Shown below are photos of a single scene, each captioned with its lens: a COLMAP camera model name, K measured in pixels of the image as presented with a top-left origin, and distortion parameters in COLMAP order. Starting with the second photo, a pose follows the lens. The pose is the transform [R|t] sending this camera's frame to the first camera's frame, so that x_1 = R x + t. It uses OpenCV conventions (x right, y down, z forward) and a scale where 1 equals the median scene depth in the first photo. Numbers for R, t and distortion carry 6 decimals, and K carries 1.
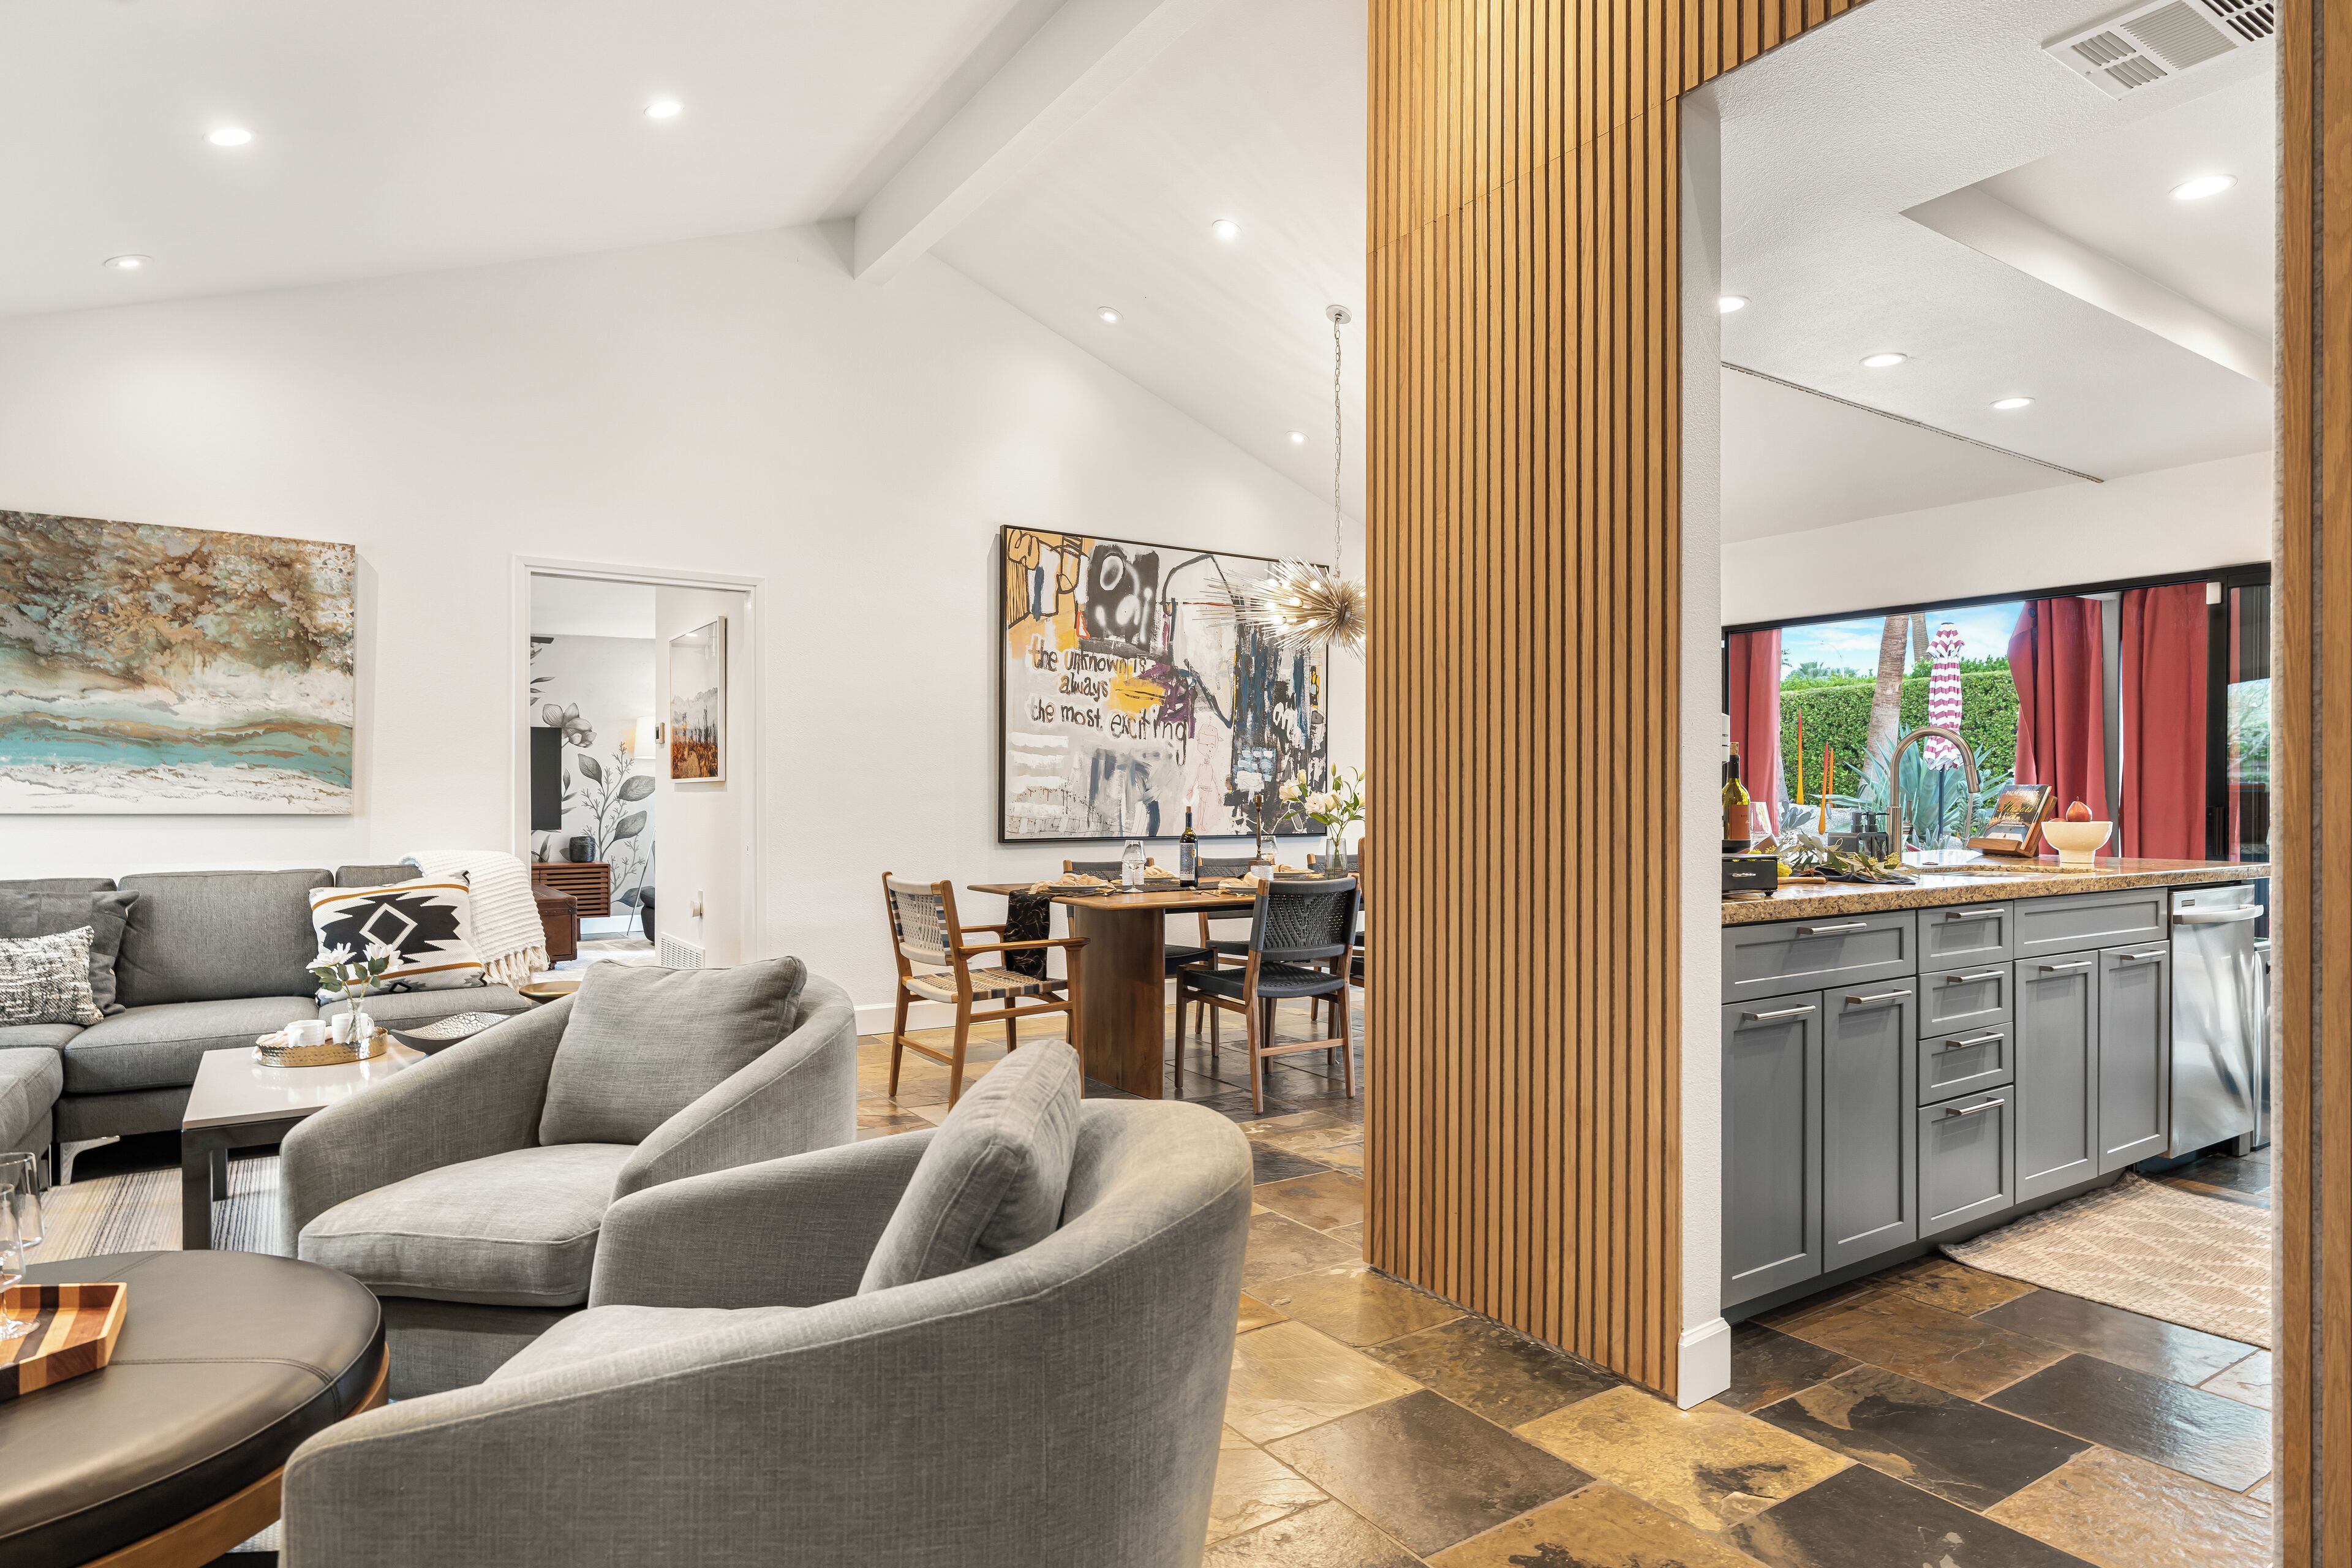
lens RADIAL K [[1328.0, 0, 1177.7], [0, 1328.0, 789.3], [0, 0, 1]] dist [-0.035734, -0.001322]
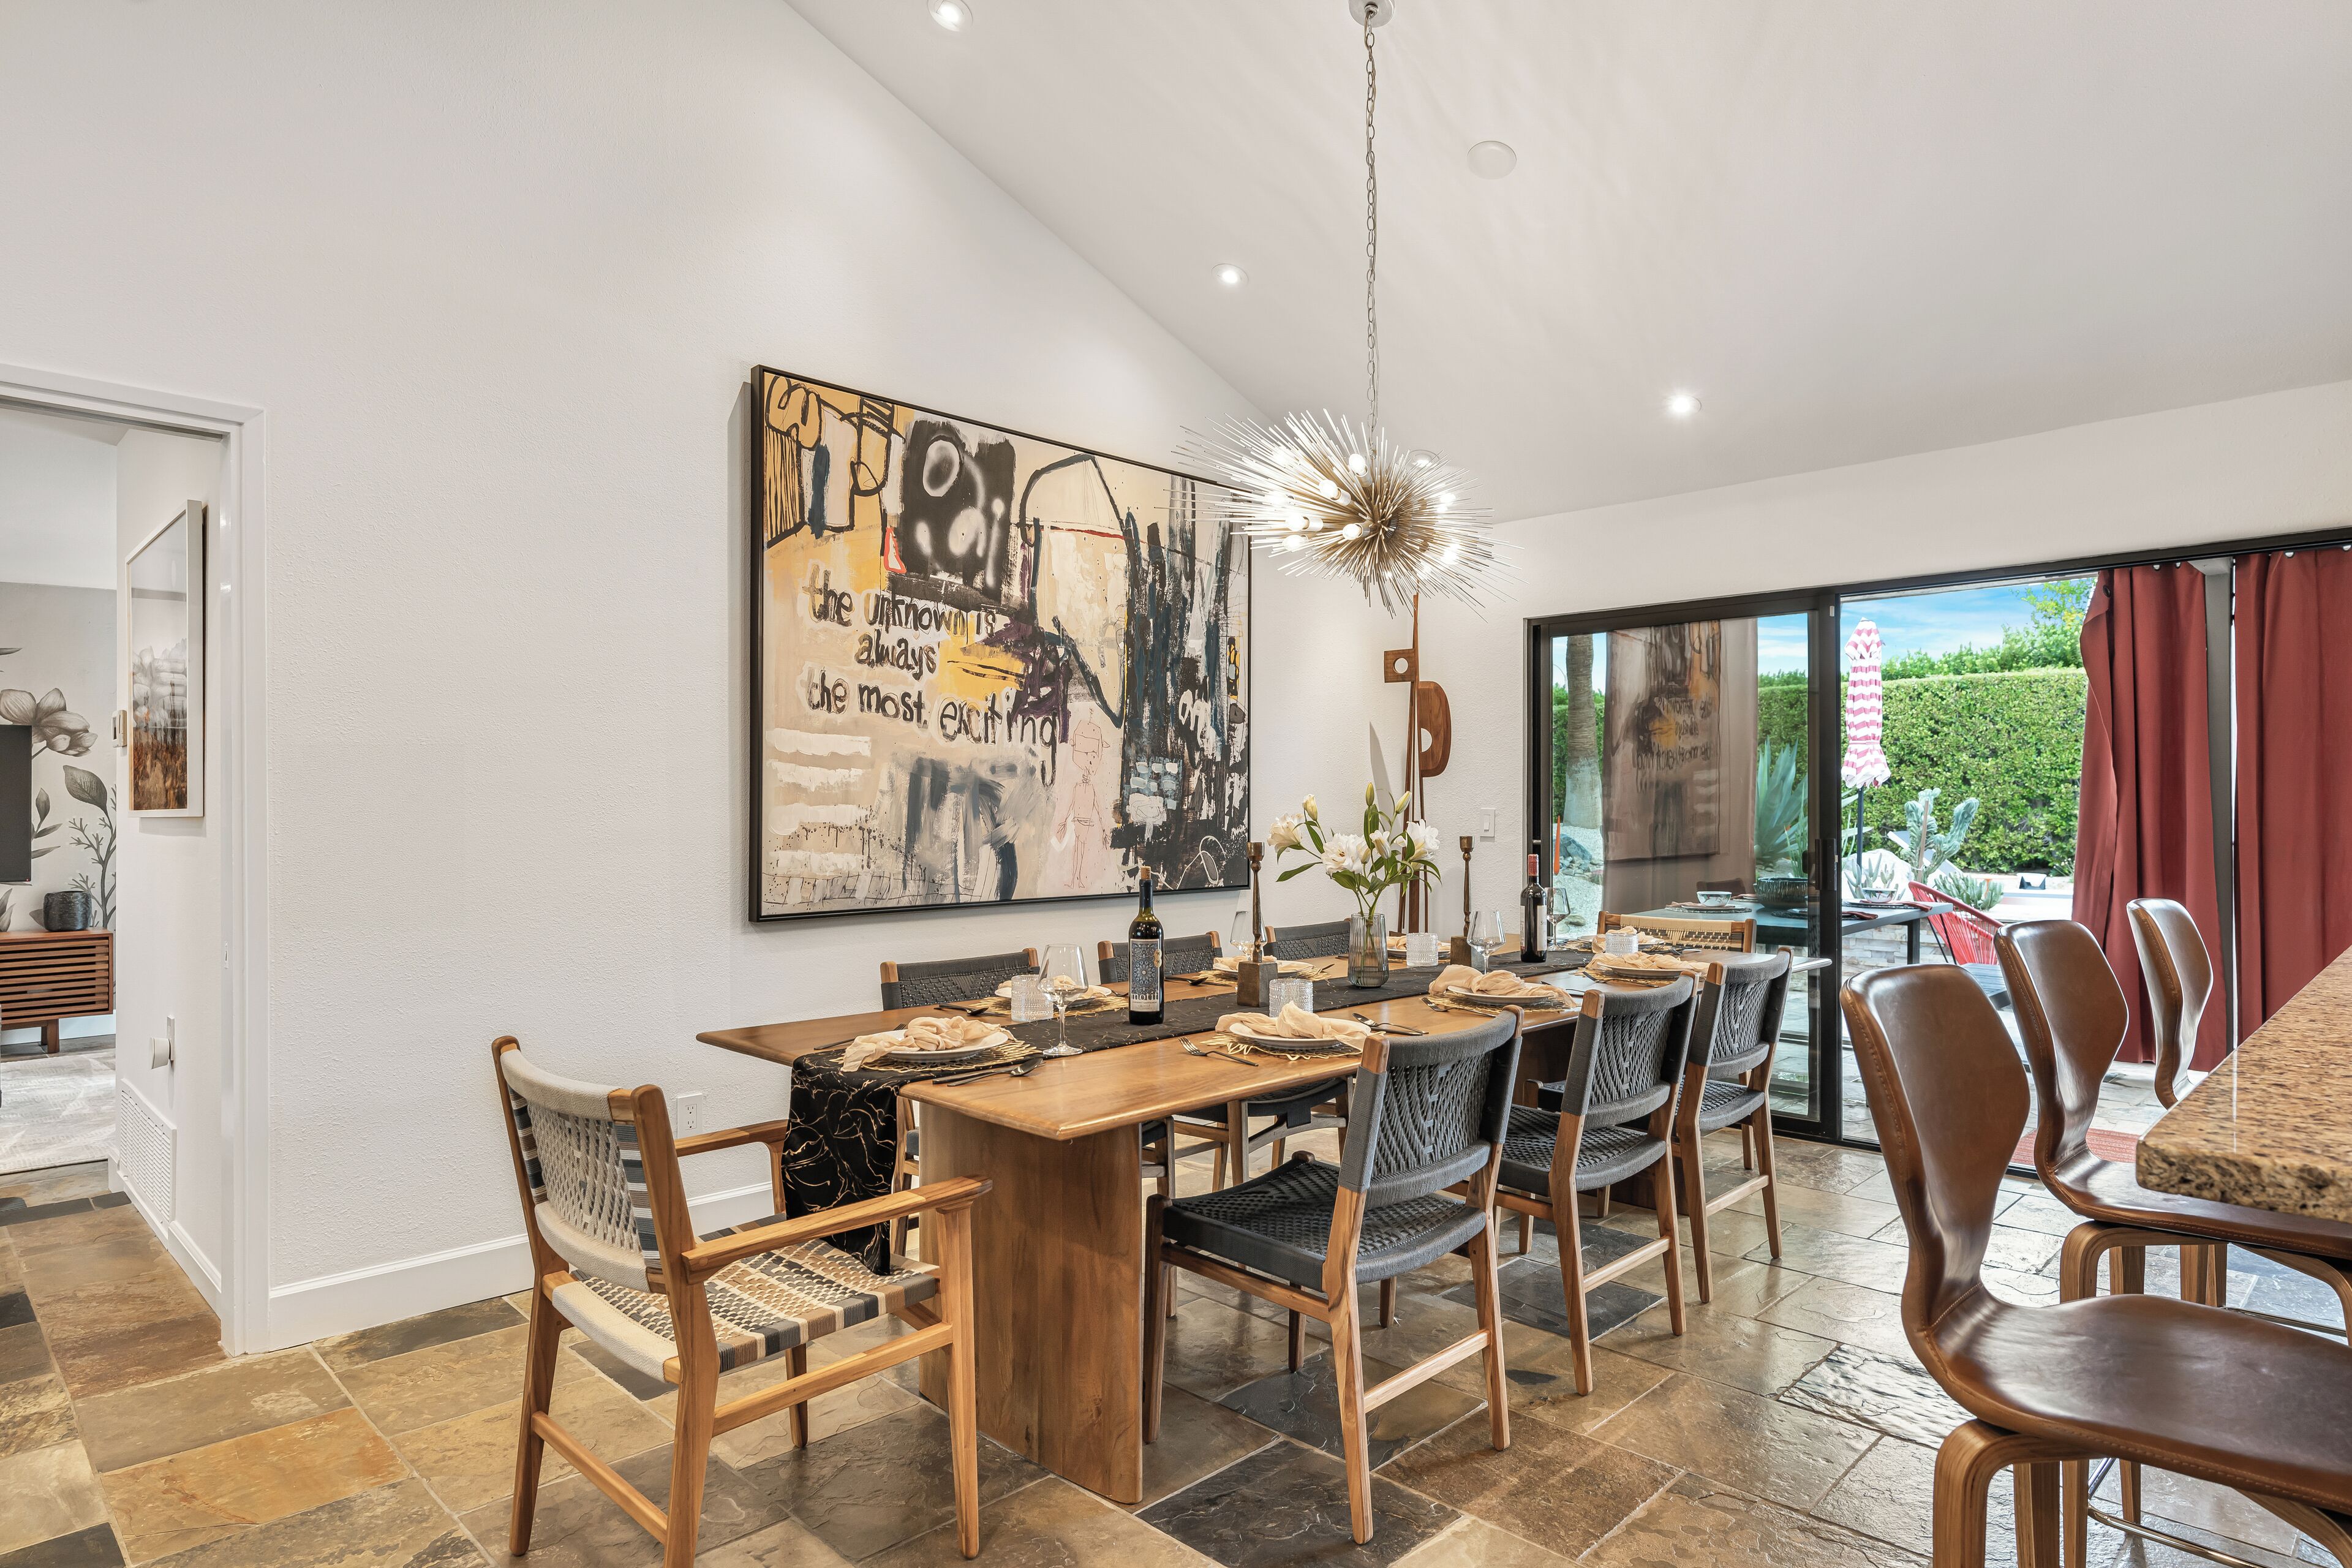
lens RADIAL K [[1328.0, 0, 1175.8], [0, 1328.0, 793.8], [0, 0, 1]] dist [-0.003713, 0.001041]
pose [[0.979881, -0.001860, 0.199572, -0.065003], [0.003487, 0.999963, -0.007801, -0.009080], [-0.199550, 0.008340, 0.979852, 0.378574]]
